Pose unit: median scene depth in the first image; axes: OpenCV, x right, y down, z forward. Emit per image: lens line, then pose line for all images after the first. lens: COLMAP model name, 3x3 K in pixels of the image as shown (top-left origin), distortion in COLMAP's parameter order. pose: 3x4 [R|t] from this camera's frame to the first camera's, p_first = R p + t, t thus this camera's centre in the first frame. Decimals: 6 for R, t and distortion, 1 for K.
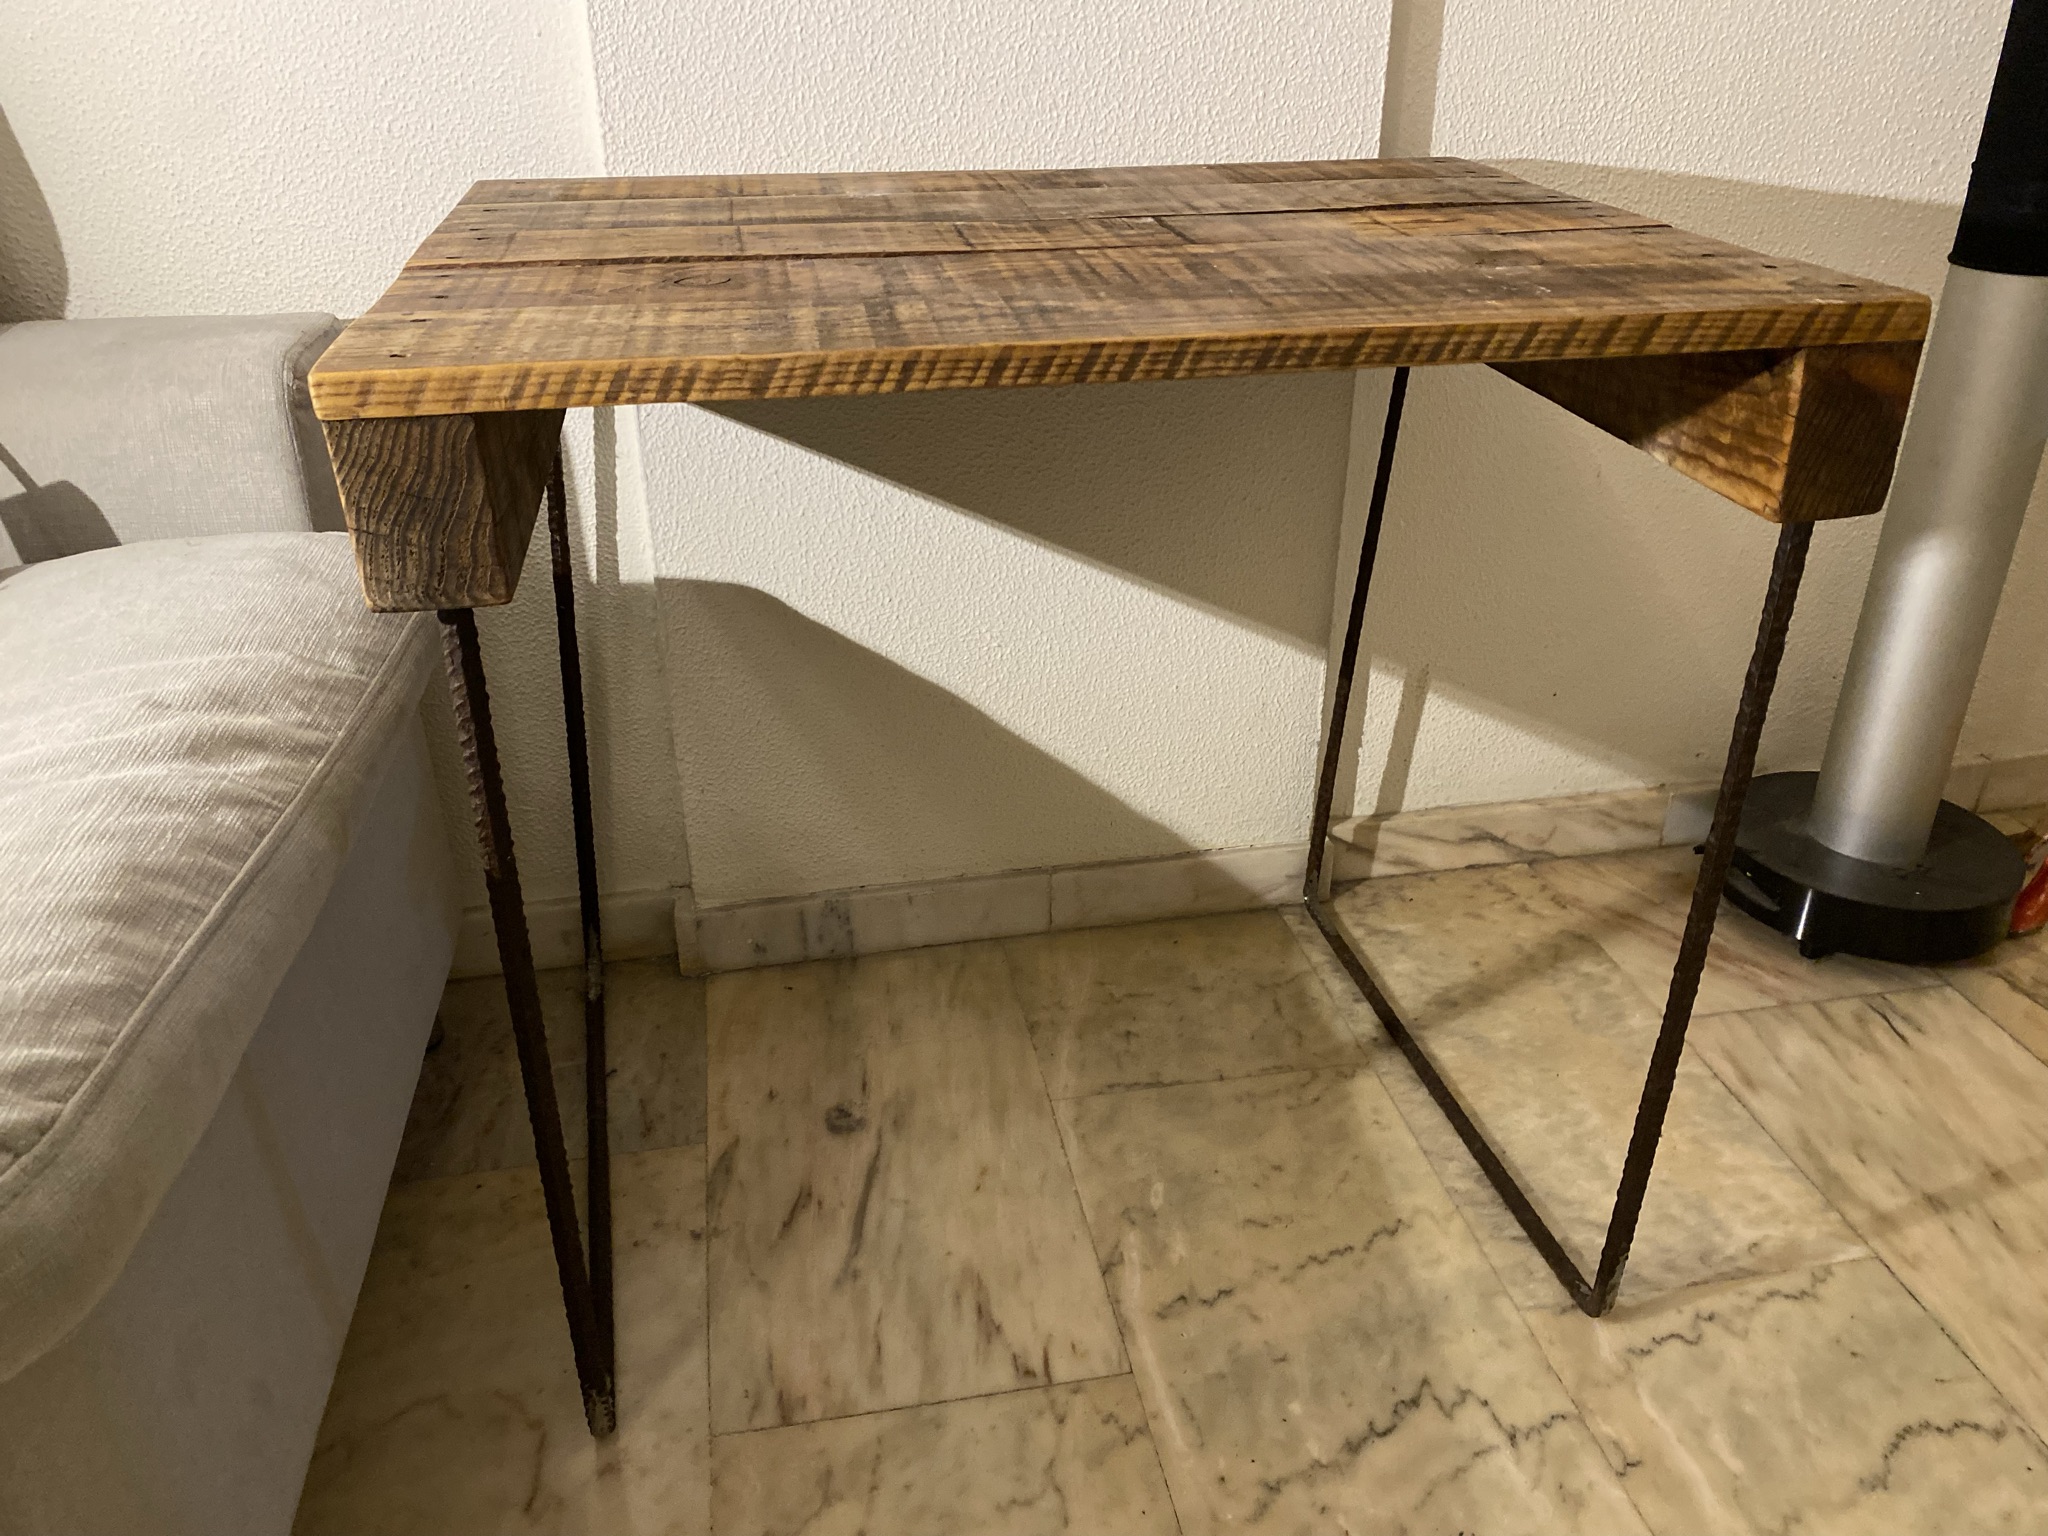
lens RADIAL K [[1539.5, 0, 1024.0], [0, 1539.5, 768.0], [0, 0, 1]] dist [0.013629, -0.001456]
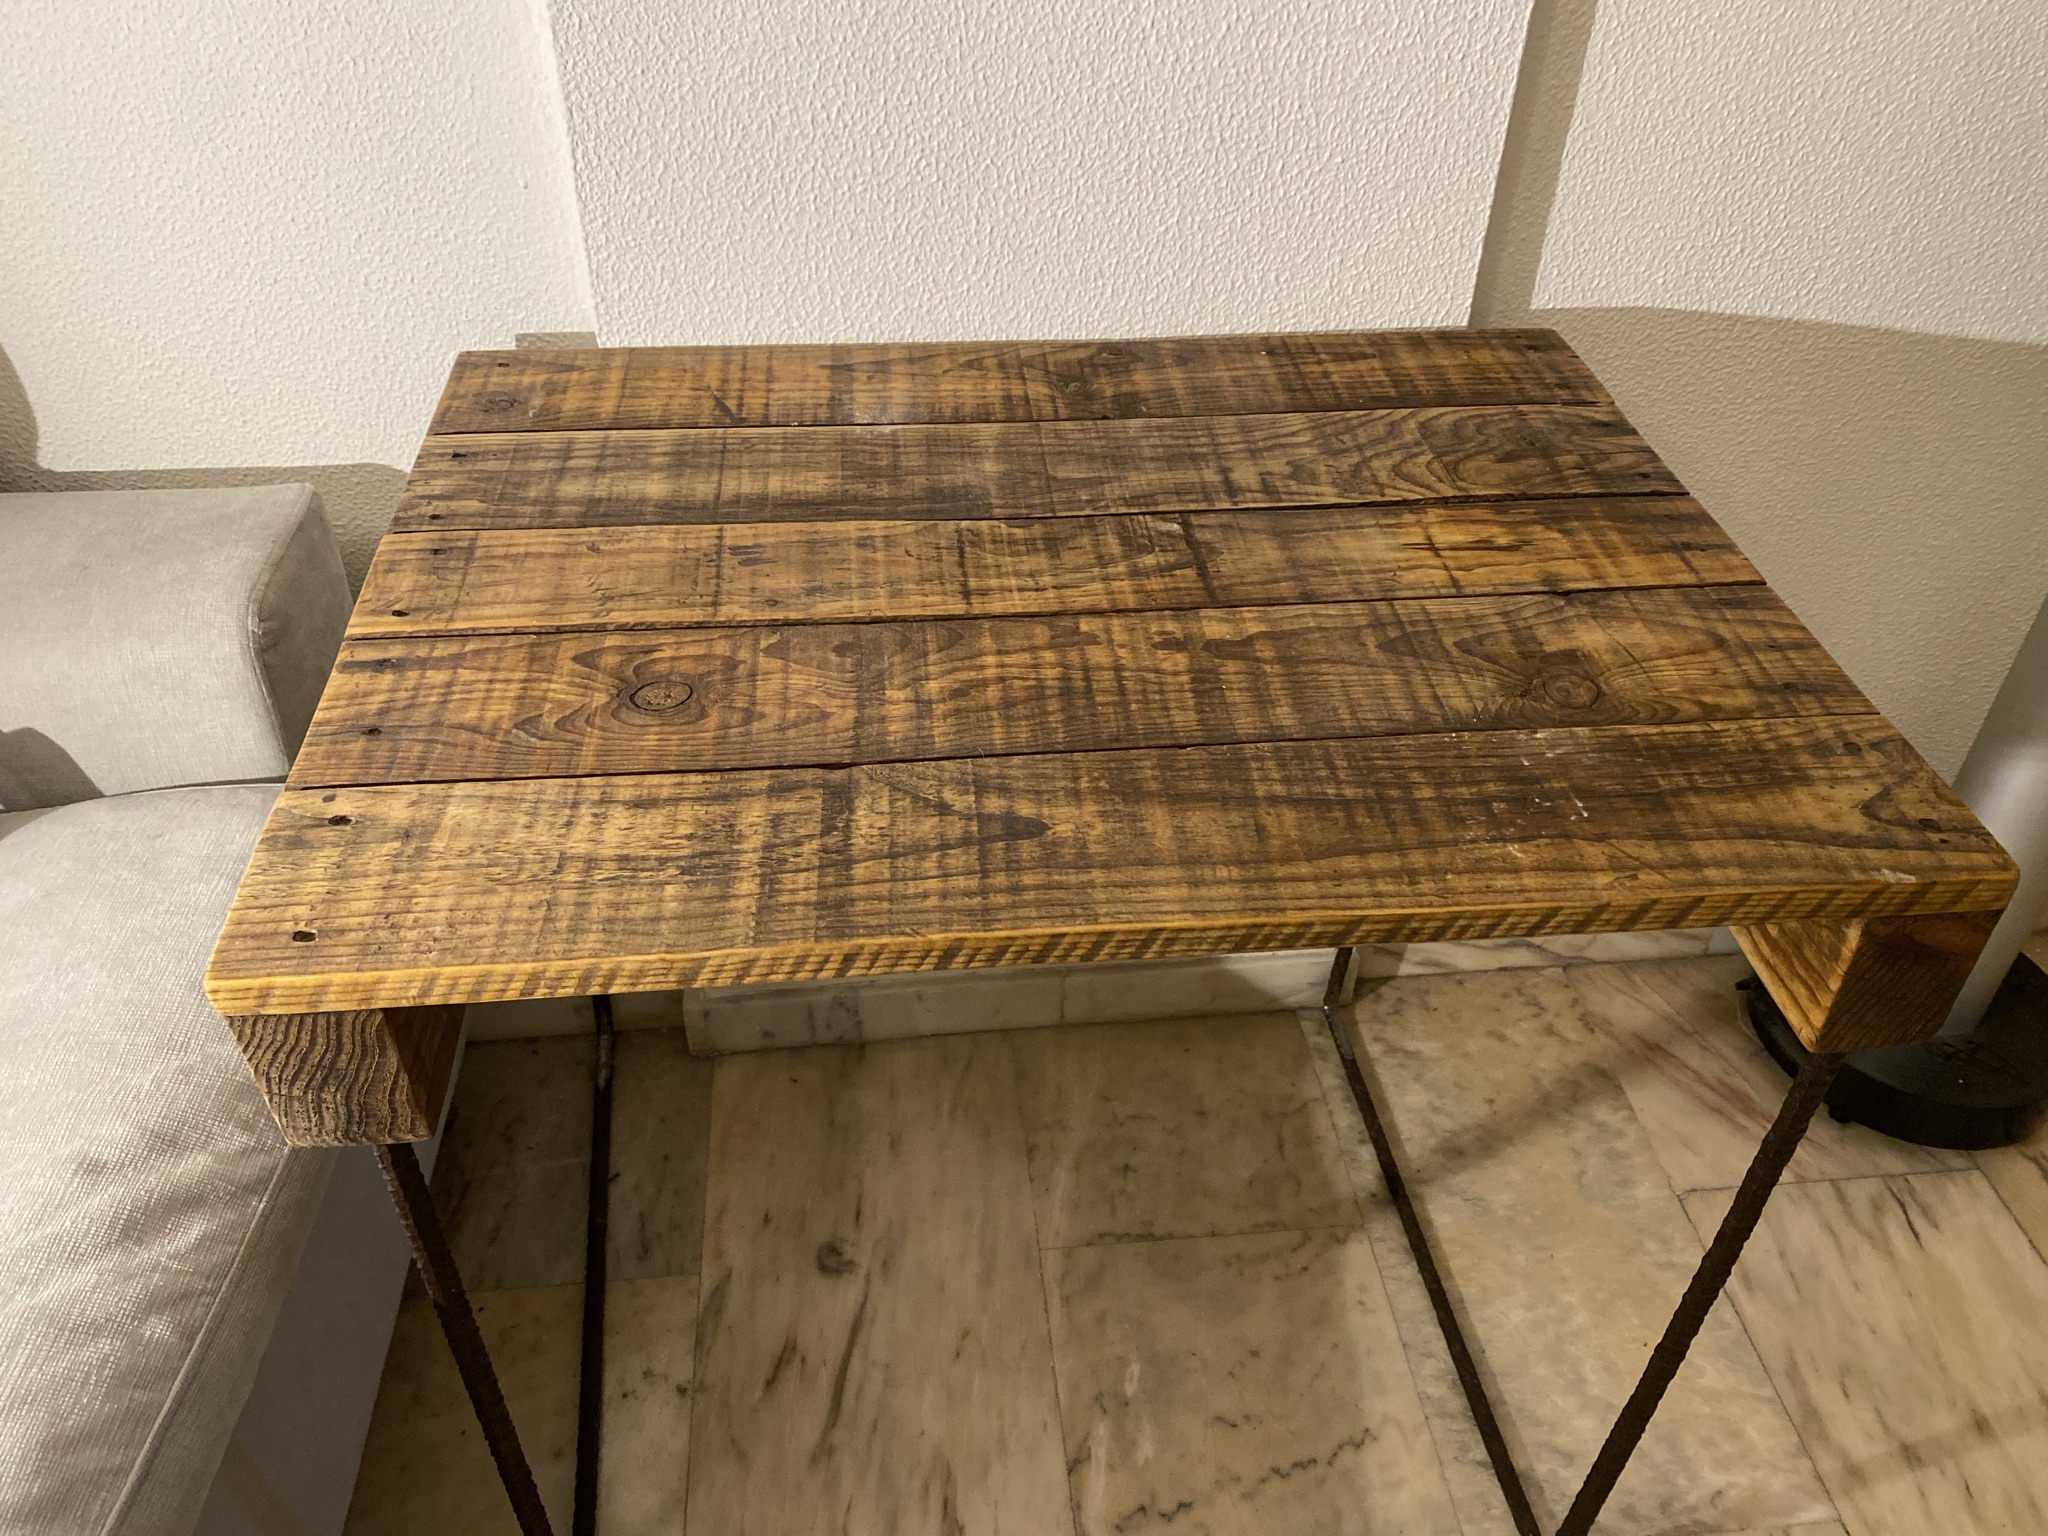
lens RADIAL K [[1547.1, 0, 1024.0], [0, 1547.1, 768.0], [0, 0, 1]] dist [0.000007, 0.011945]
pose [[0.996602, 0.067713, -0.046889, 0.034981], [-0.057500, 0.979607, 0.192521, -0.302135], [0.058968, -0.189171, 0.980172, 0.067831]]
